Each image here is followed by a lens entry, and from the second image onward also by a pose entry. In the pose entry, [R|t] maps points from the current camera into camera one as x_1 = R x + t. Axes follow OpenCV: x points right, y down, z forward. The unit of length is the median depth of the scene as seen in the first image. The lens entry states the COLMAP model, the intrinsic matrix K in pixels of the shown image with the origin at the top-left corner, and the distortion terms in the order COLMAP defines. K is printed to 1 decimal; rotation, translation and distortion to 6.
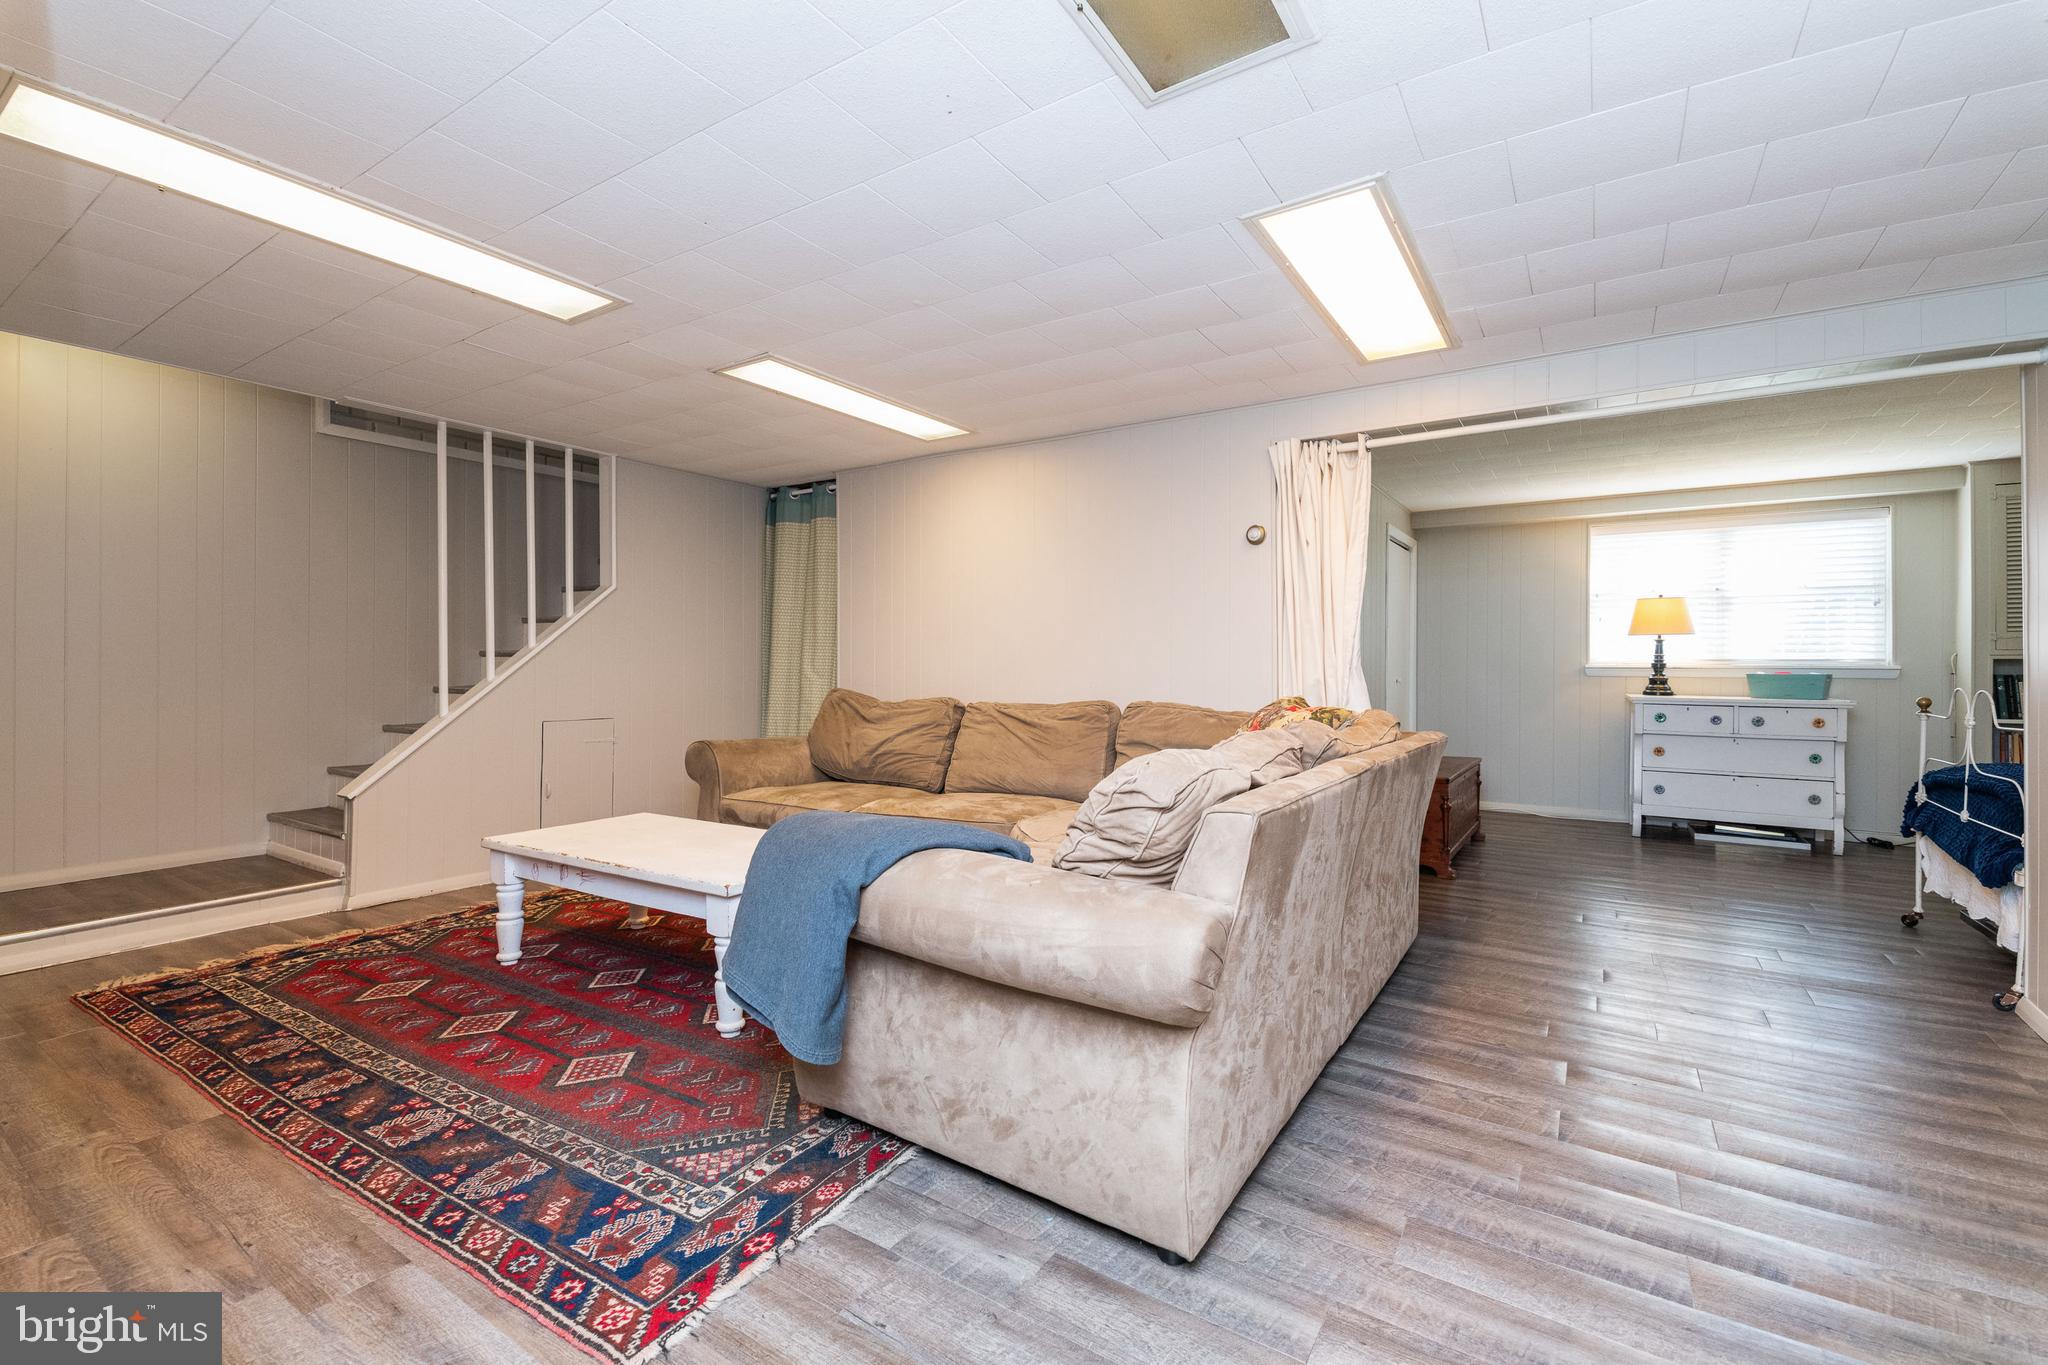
lens RADIAL K [[886.9, 0, 1036.9], [0, 886.9, 665.9], [0, 0, 1]] dist [0.031576, -0.015870]
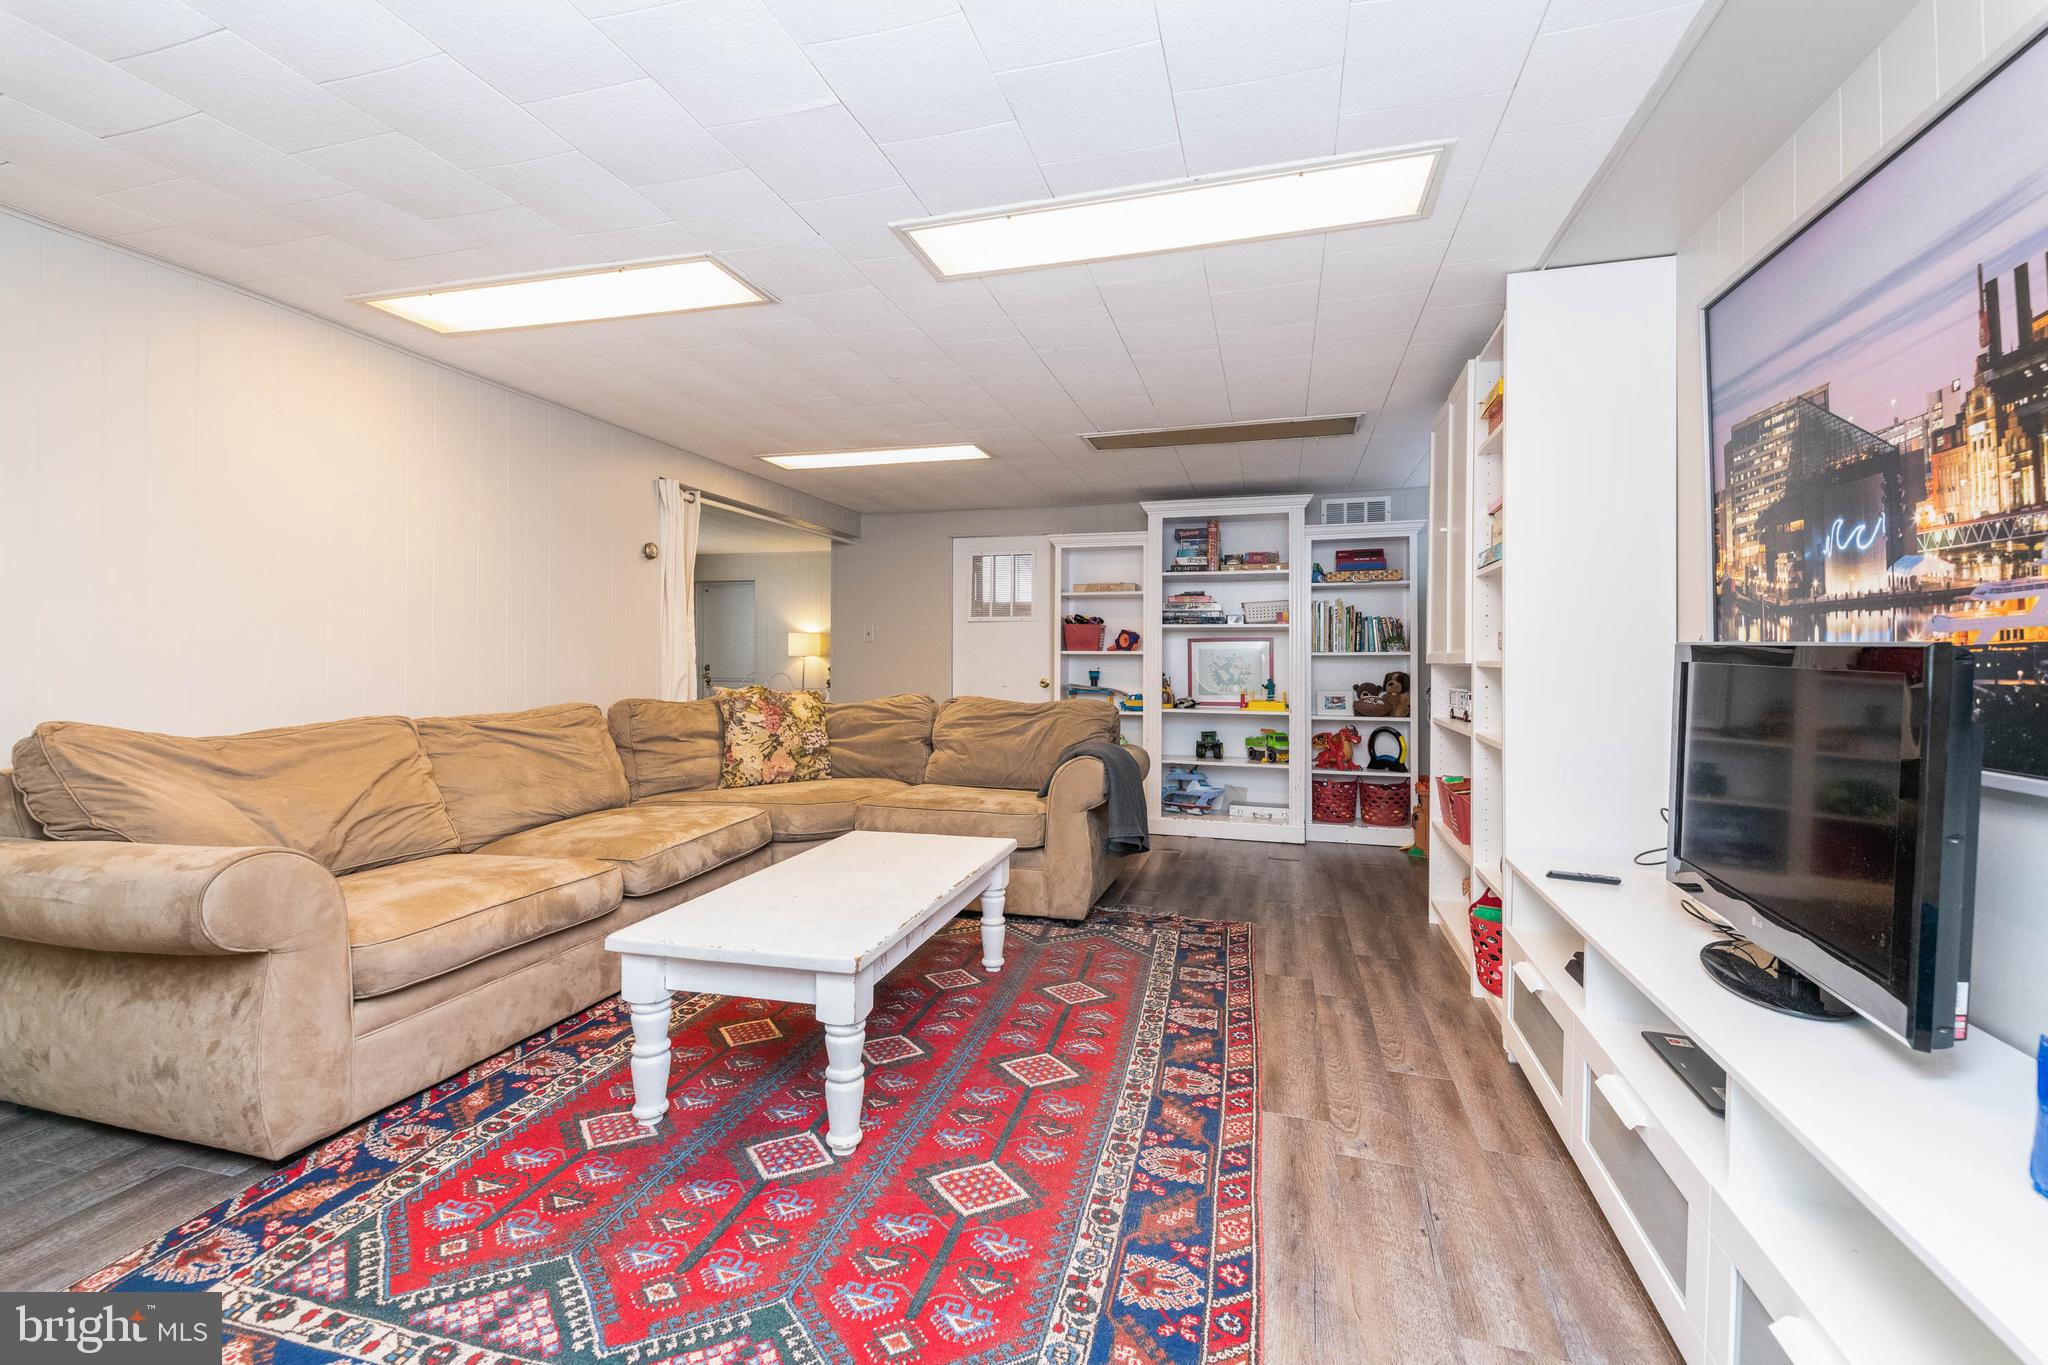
lens RADIAL K [[886.9, 0, 1036.9], [0, 886.9, 665.9], [0, 0, 1]] dist [0.031576, -0.015870]
pose [[-0.315464, -0.003748, 0.948930, -1.610388], [-0.003064, 0.999991, 0.002931, -0.004235], [-0.948933, -0.001983, -0.315473, 1.415293]]
